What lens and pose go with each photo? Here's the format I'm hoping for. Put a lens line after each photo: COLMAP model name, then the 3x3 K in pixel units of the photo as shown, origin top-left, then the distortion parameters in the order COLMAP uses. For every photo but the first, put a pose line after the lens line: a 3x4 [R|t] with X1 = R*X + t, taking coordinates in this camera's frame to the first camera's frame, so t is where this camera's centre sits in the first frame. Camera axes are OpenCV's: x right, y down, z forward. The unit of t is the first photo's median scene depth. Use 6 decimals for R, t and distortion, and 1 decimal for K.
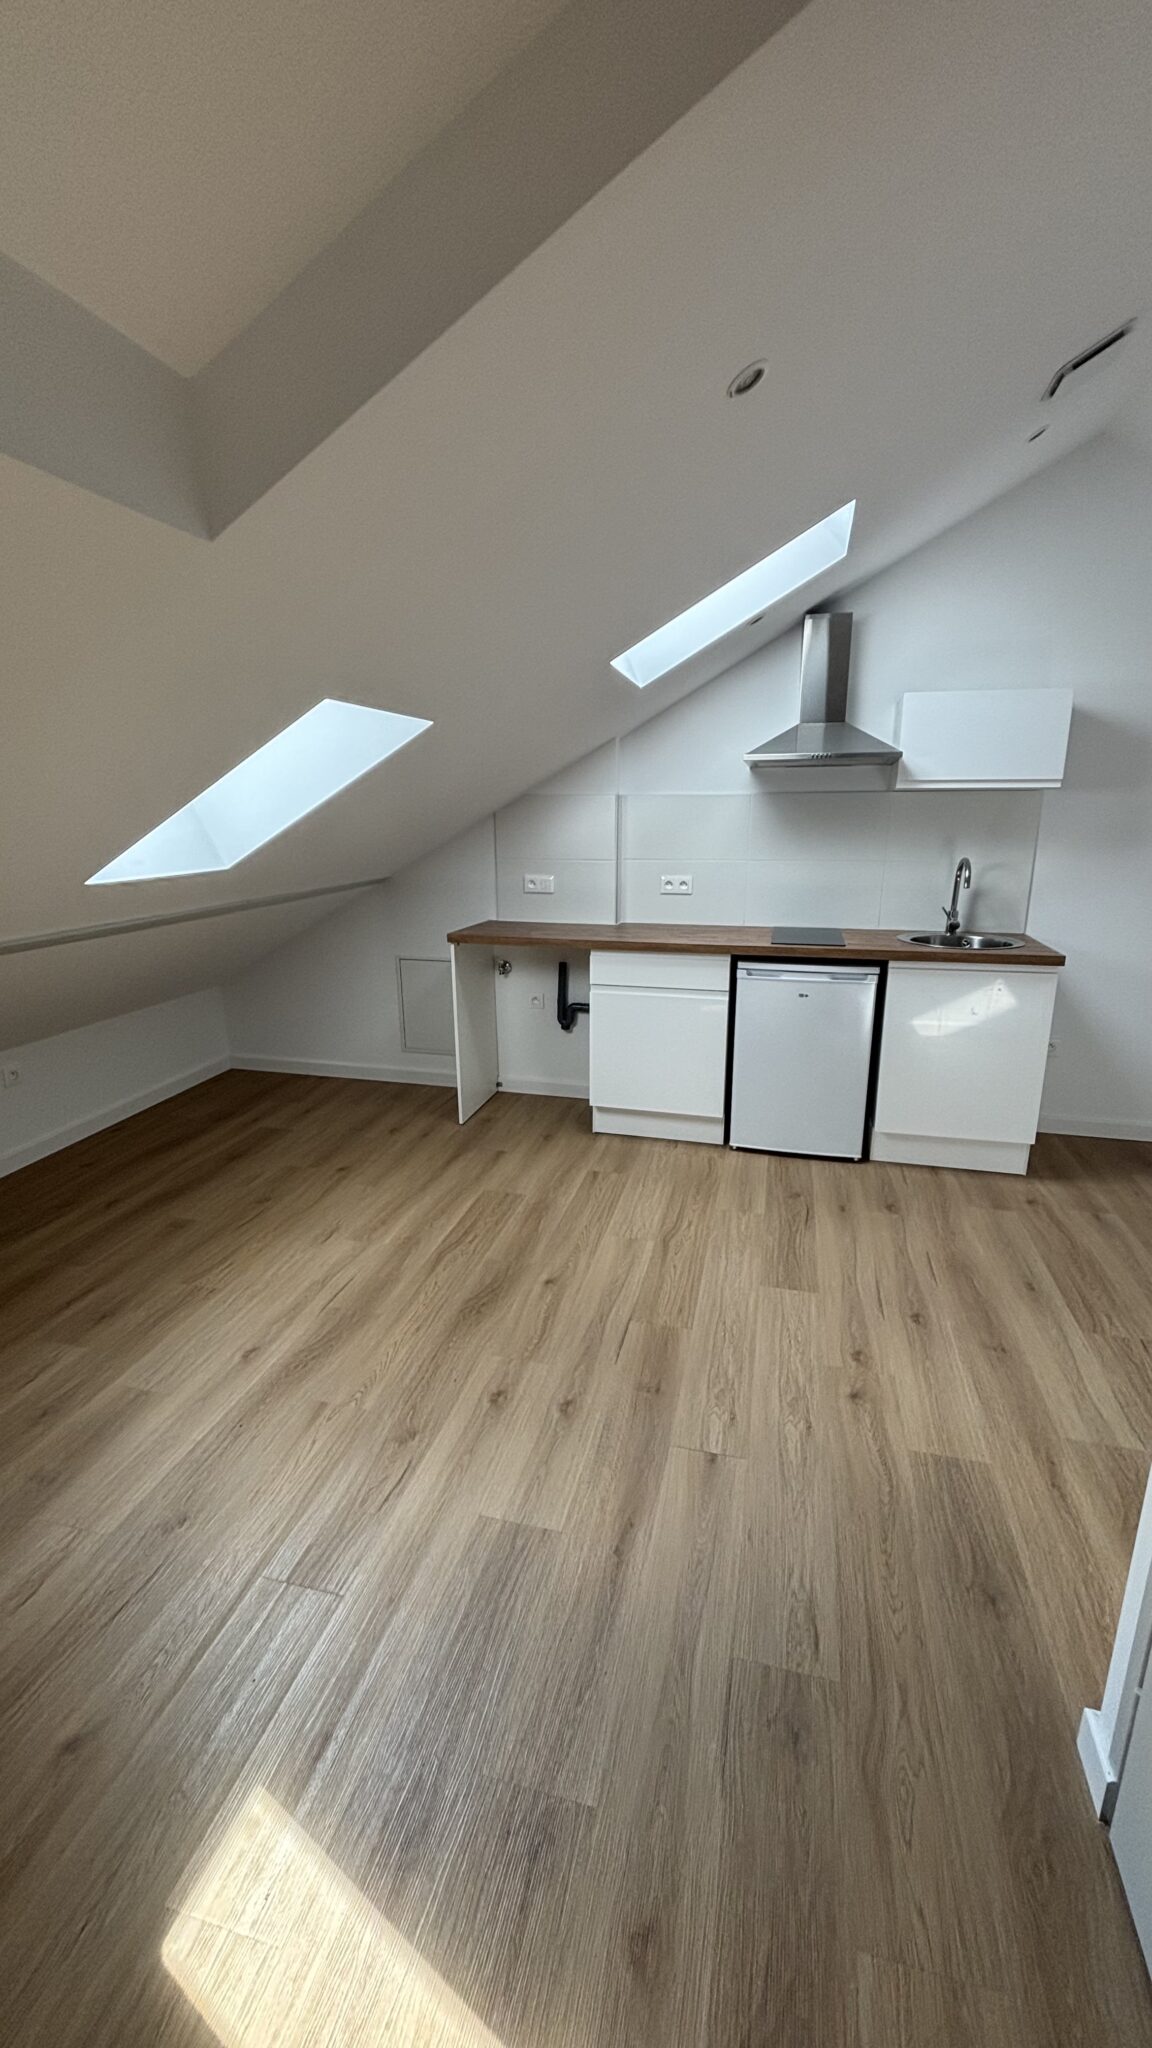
lens RADIAL K [[844.6, 0, 576.0], [0, 844.6, 1024.0], [0, 0, 1]] dist [-0.000300, -0.000083]
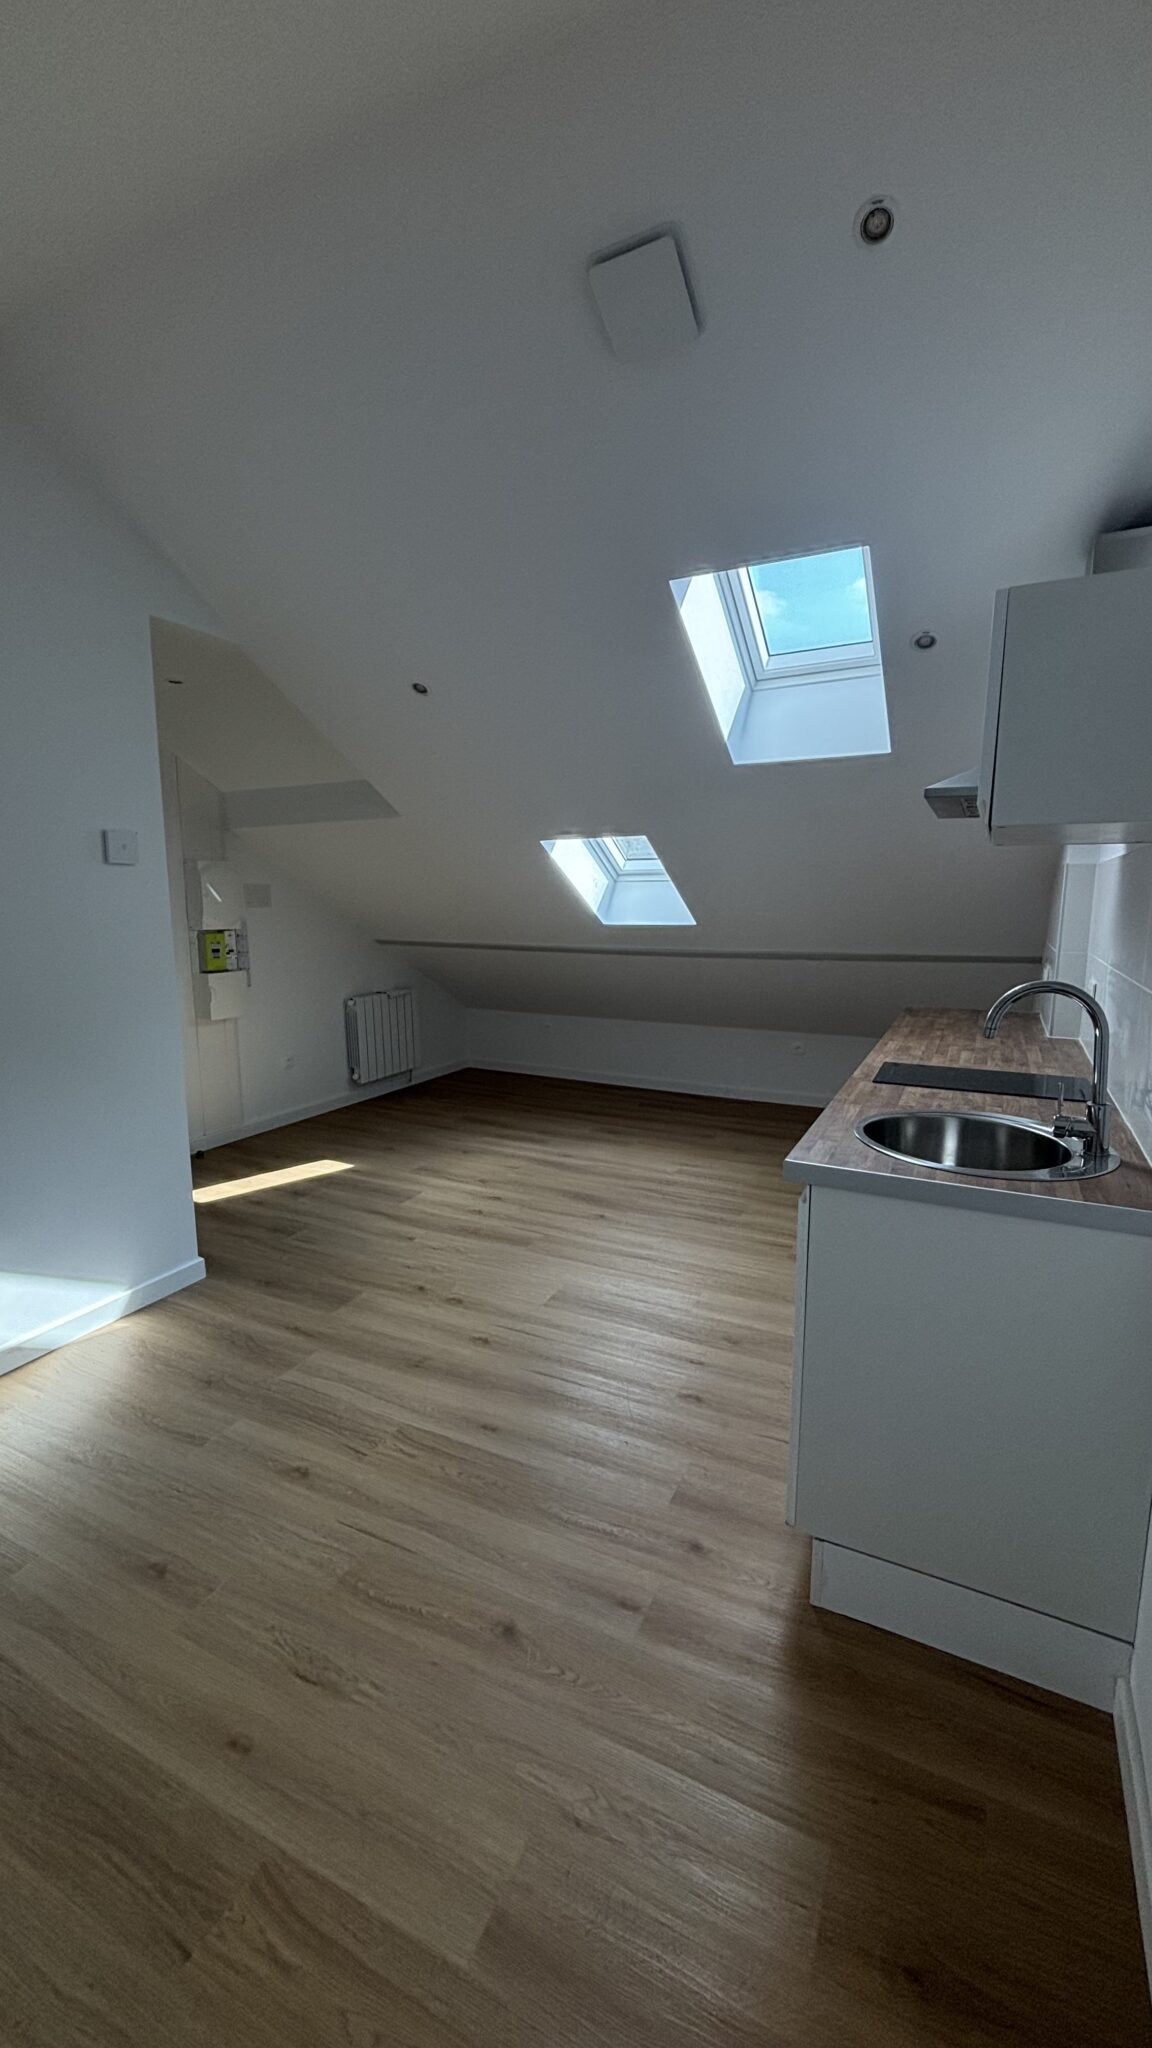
lens RADIAL K [[844.6, 0, 576.0], [0, 844.6, 1024.0], [0, 0, 1]] dist [-0.000300, -0.000083]
pose [[-0.230593, 0.145897, -0.962050, 1.350942], [-0.239656, 0.949724, 0.201470, -0.284345], [0.943076, 0.277018, -0.184035, 1.190177]]
